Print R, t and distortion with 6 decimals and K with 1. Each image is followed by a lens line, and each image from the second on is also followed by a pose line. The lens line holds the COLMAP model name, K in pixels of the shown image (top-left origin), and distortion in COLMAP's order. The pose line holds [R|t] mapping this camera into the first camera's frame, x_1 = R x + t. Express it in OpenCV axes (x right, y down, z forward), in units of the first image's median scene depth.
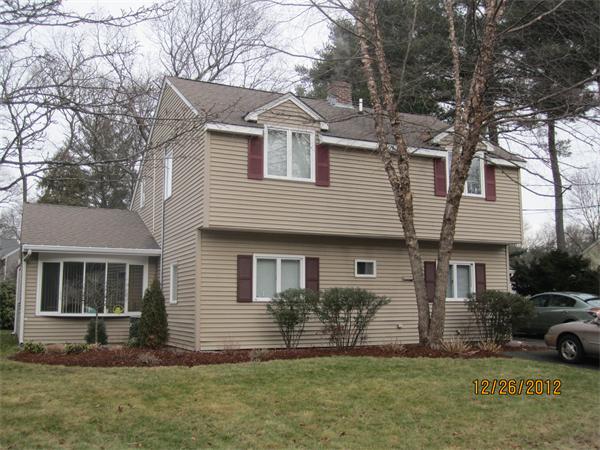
lens RADIAL K [[626.4, 0, 300.0], [0, 626.4, 225.0], [0, 0, 1]] dist [-0.092335, 0.001643]
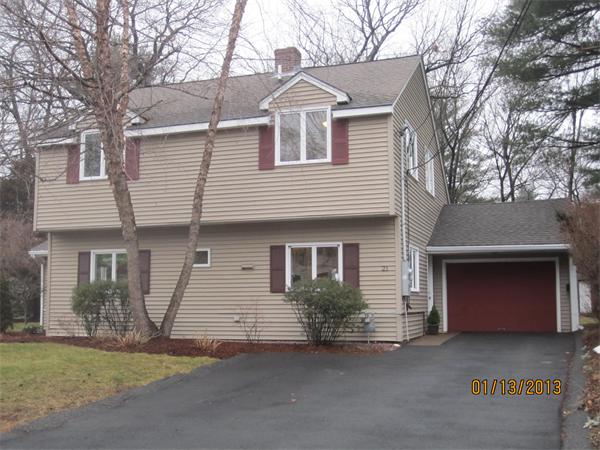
lens RADIAL K [[626.4, 0, 300.0], [0, 626.4, 225.0], [0, 0, 1]] dist [-0.092335, 0.001643]
pose [[0.745245, -0.080887, -0.661867, 0.607123], [0.094174, 0.995433, -0.015615, 0.035148], [0.660107, -0.050694, 0.749459, 0.284369]]
